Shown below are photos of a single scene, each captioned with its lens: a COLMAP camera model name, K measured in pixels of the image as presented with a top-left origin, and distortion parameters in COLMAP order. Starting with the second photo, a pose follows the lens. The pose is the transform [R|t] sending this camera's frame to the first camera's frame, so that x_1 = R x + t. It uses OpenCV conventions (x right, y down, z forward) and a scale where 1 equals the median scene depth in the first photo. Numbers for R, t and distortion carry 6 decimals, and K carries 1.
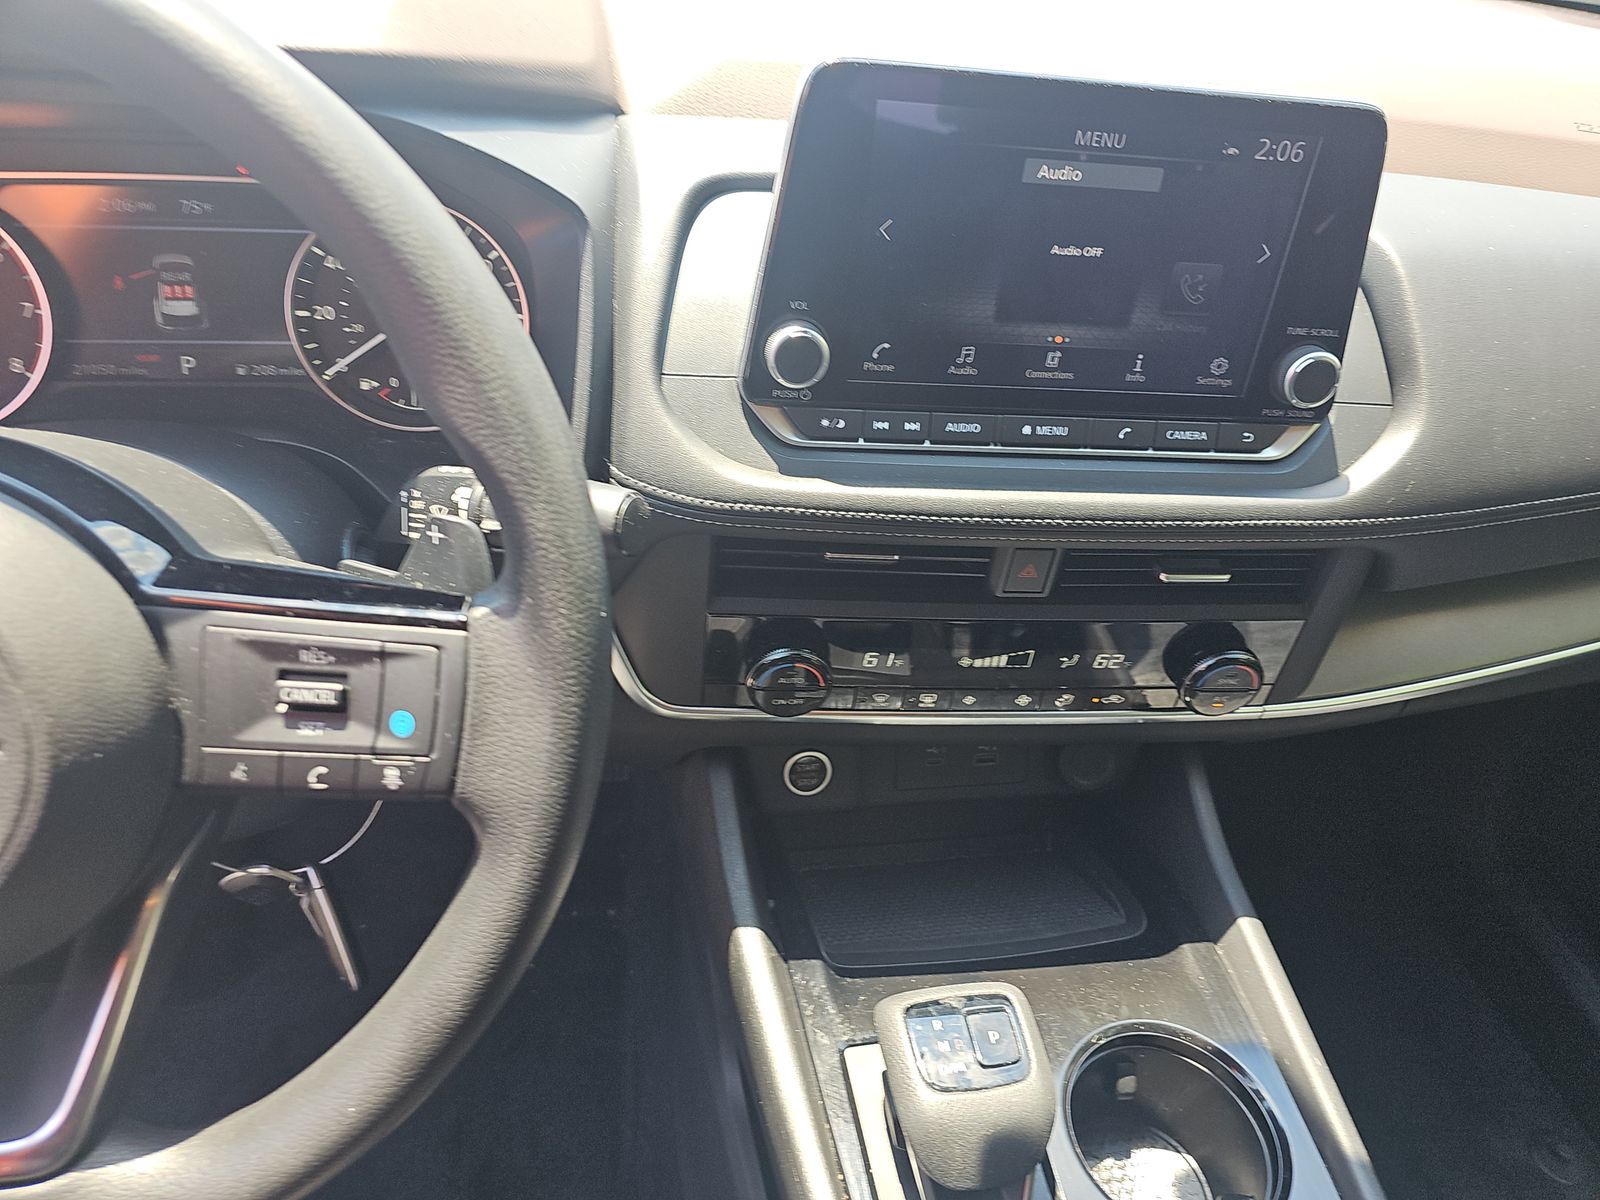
lens RADIAL K [[1065.0, 0, 798.0], [0, 1065.0, 653.7], [0, 0, 1]] dist [0.083367, -0.128040]
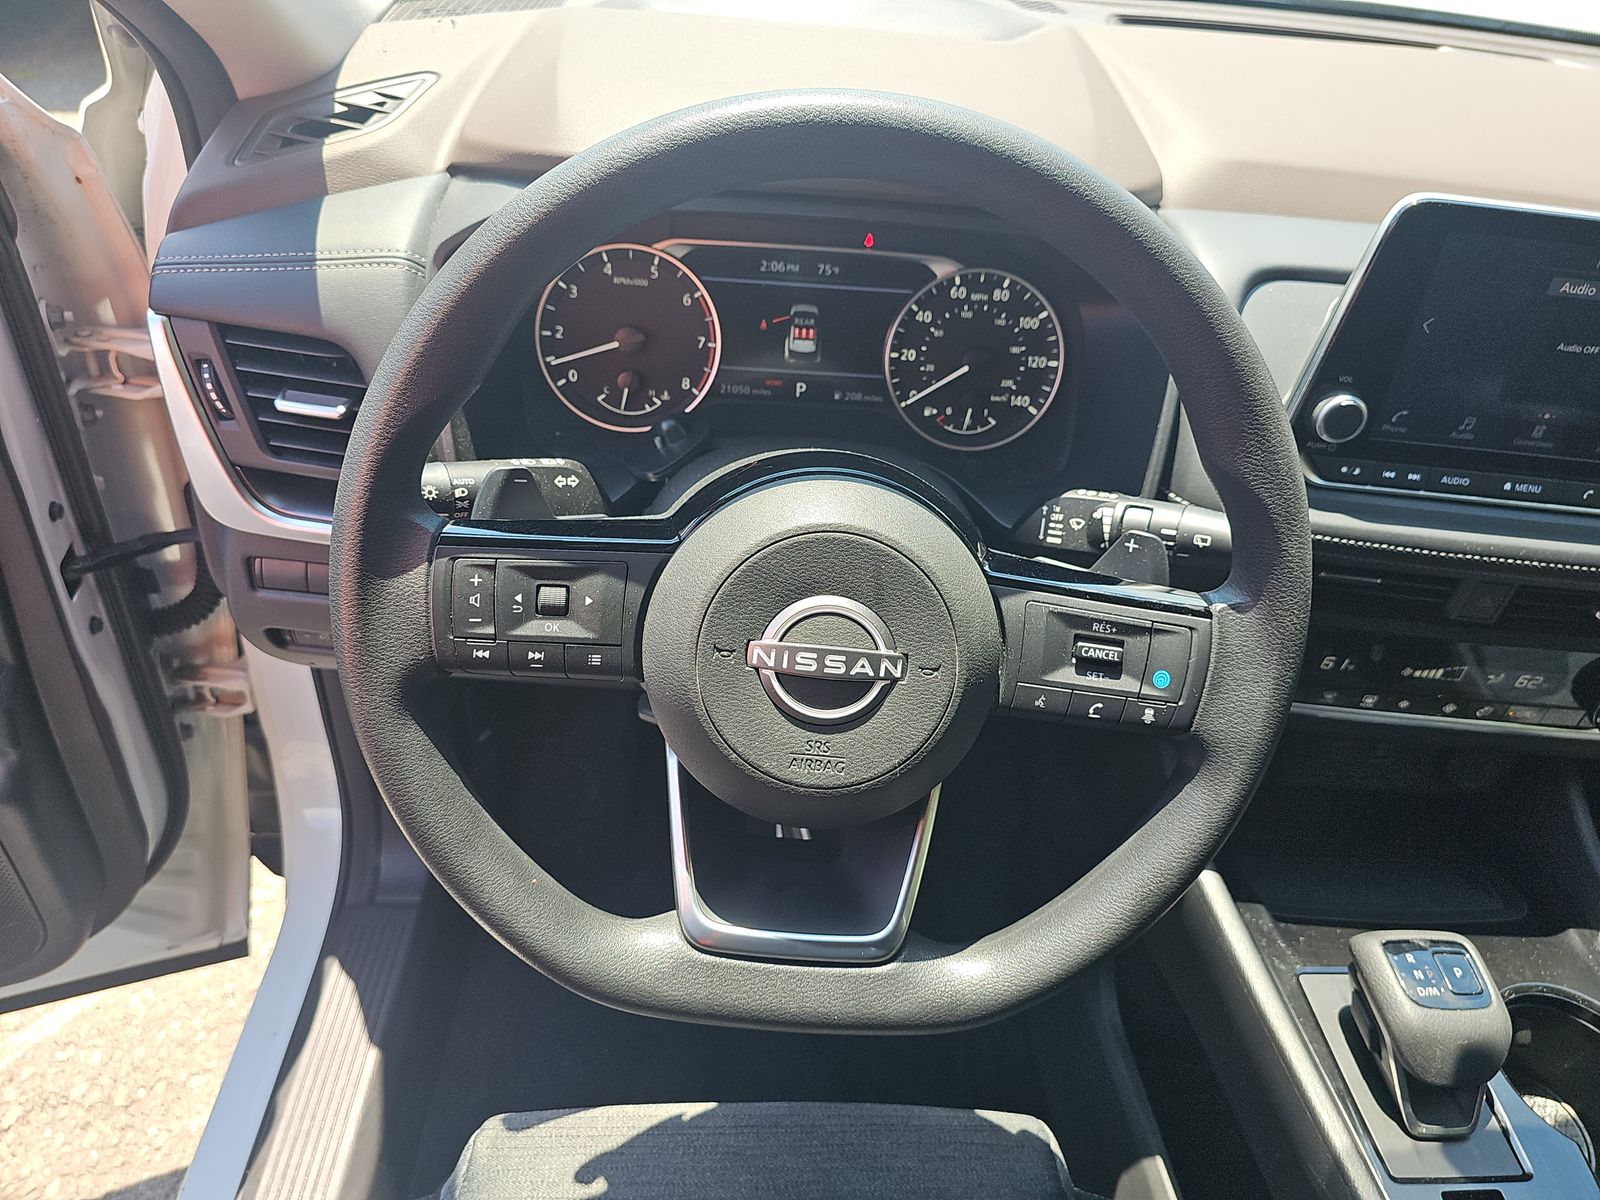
lens RADIAL K [[1076.9, 0, 802.1], [0, 1076.9, 637.9], [0, 0, 1]] dist [-0.000607, -0.005069]
pose [[0.989383, 0.085497, -0.117524, -0.434248], [-0.086115, 0.996285, -0.000182, 0.033196], [0.117072, 0.010300, 0.993070, -0.315179]]
